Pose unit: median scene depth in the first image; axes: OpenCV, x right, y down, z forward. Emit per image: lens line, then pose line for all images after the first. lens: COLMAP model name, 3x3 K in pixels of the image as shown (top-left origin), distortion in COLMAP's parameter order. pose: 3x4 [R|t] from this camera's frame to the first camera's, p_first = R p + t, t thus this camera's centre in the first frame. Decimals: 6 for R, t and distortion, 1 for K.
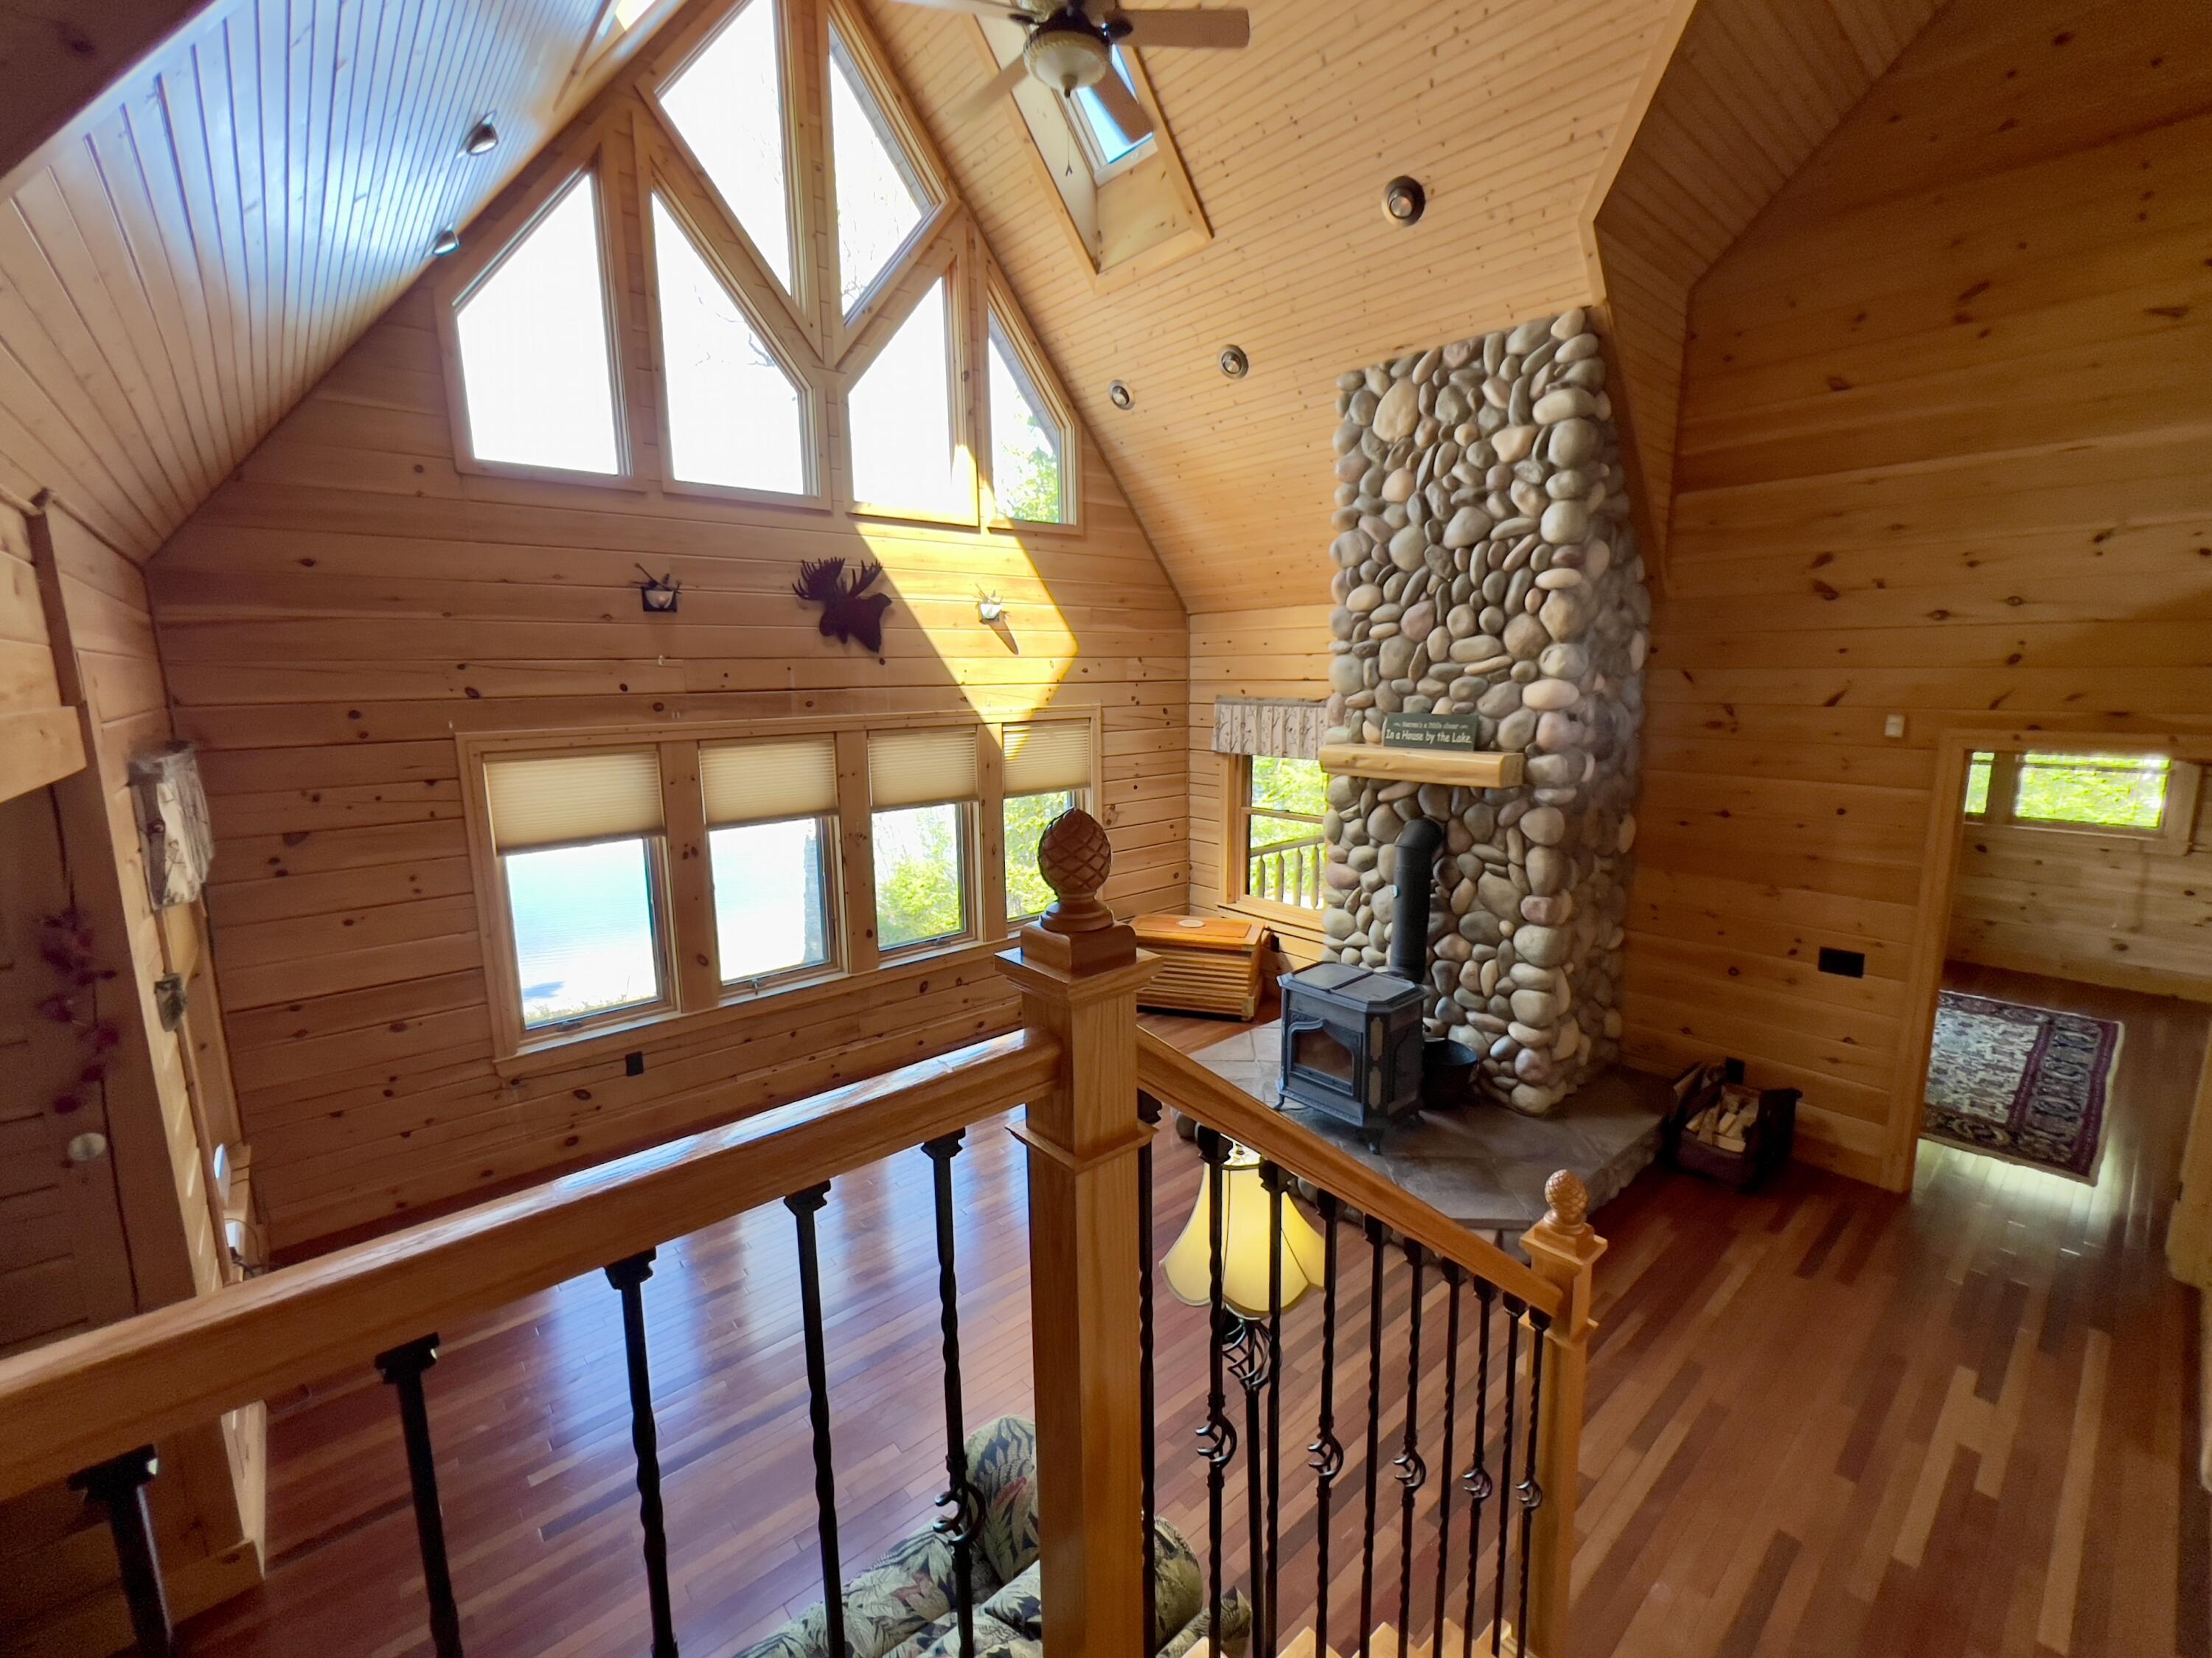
lens RADIAL K [[935.9, 0, 1092.8], [0, 935.9, 822.2], [0, 0, 1]] dist [-0.001095, 0.000584]
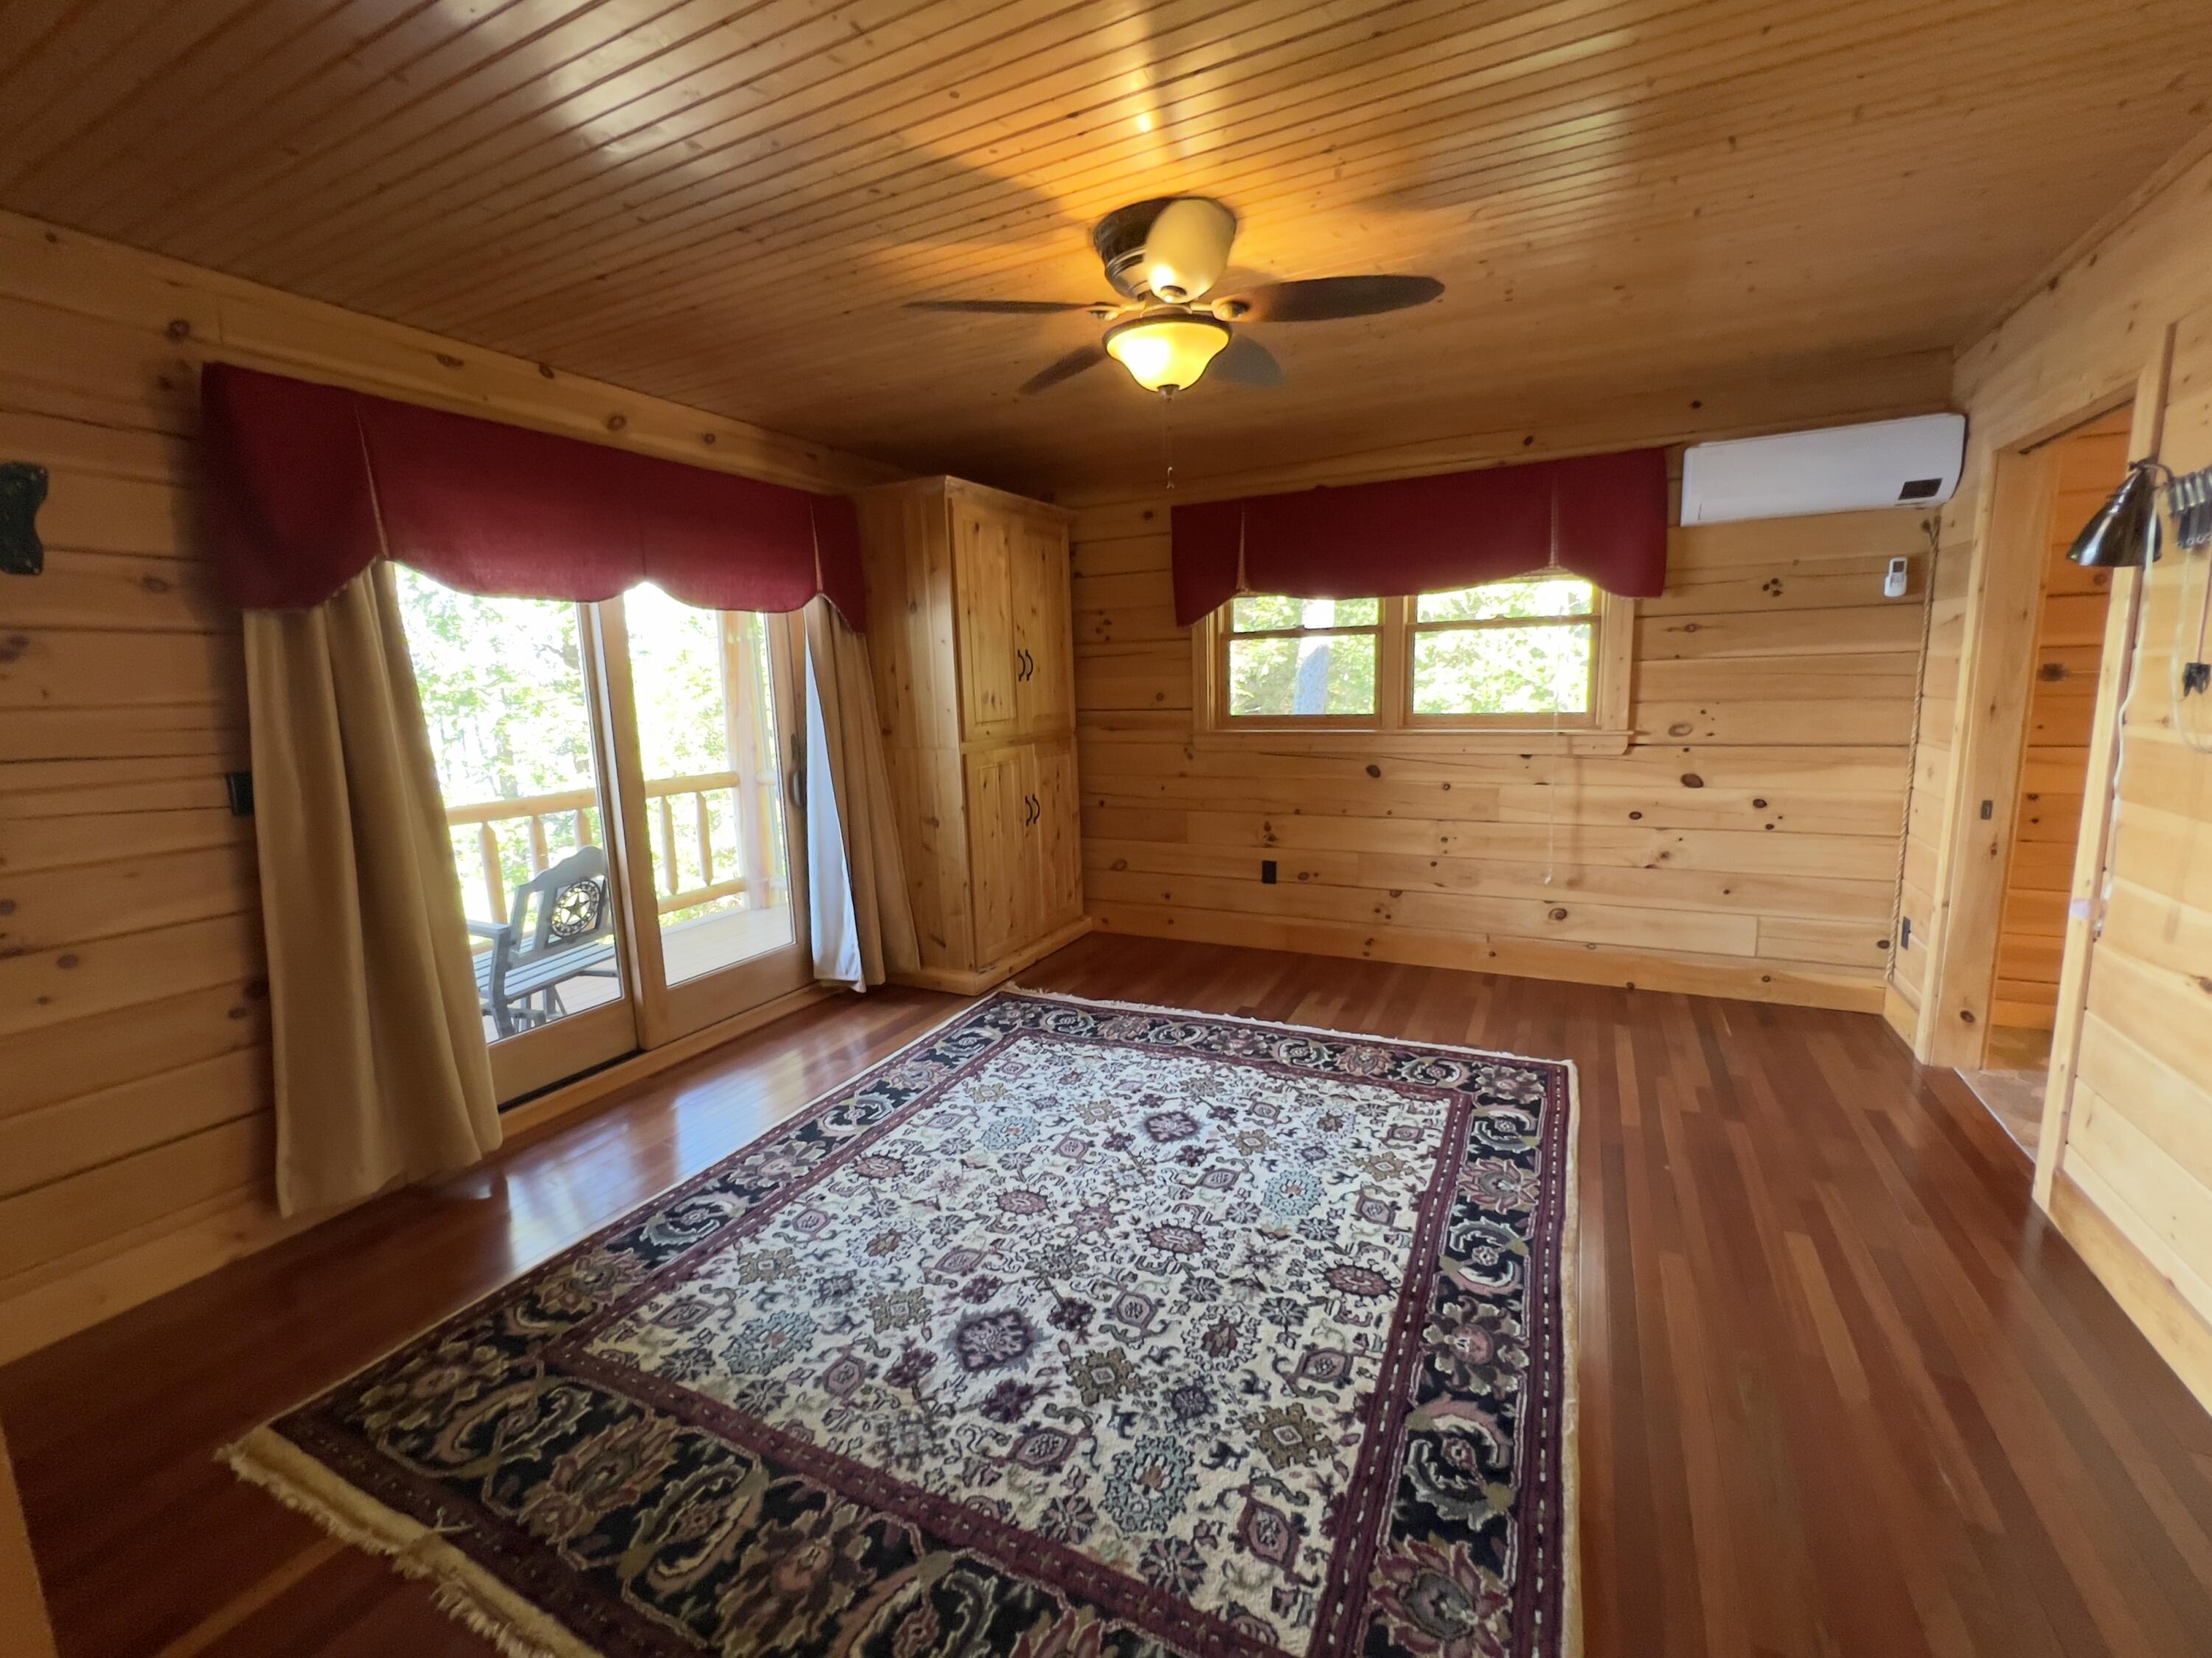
lens RADIAL K [[909.7, 0, 1115.4], [0, 909.7, 820.3], [0, 0, 1]] dist [0.001343, 0.000041]
pose [[0.923809, -0.074534, 0.375530, 0.630906], [0.081042, 0.996710, -0.001540, 0.051795], [-0.374179, 0.031857, 0.926809, 0.572264]]
